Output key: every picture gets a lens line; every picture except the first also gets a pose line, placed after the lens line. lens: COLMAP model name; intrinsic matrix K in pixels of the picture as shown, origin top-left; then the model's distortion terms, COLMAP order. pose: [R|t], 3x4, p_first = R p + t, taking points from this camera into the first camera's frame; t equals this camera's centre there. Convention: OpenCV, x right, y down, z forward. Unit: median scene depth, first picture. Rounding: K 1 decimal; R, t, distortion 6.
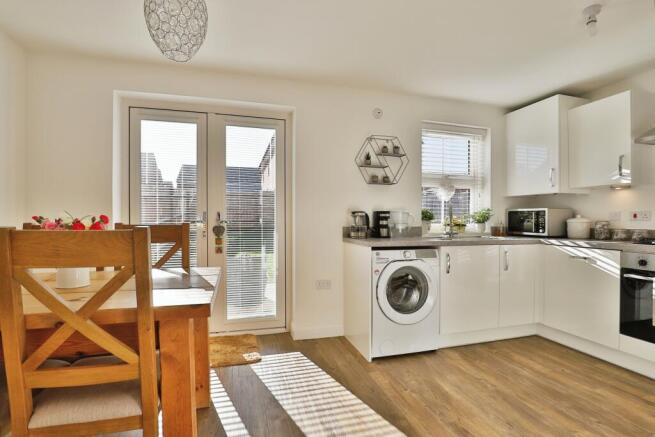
lens RADIAL K [[321.7, 0, 327.5], [0, 321.7, 218.5], [0, 0, 1]] dist [-0.001910, -0.000107]
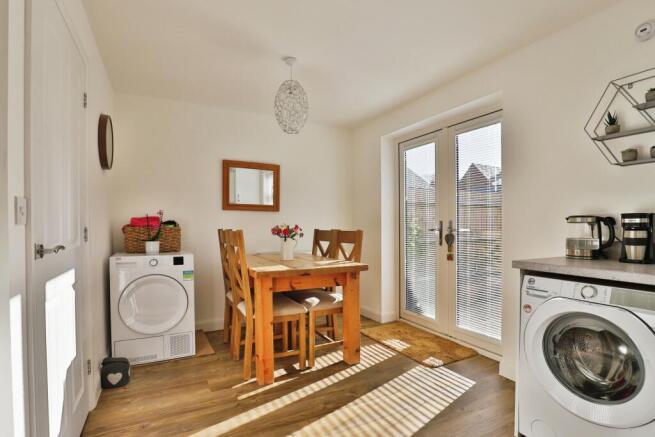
lens RADIAL K [[321.3, 0, 327.7], [0, 321.3, 229.1], [0, 0, 1]] dist [-0.011031, 0.000151]
pose [[0.220482, 0.008125, -0.975357, 0.635271], [-0.002643, 0.999967, 0.007732, 0.000743], [0.975387, 0.000873, 0.220497, 0.417947]]
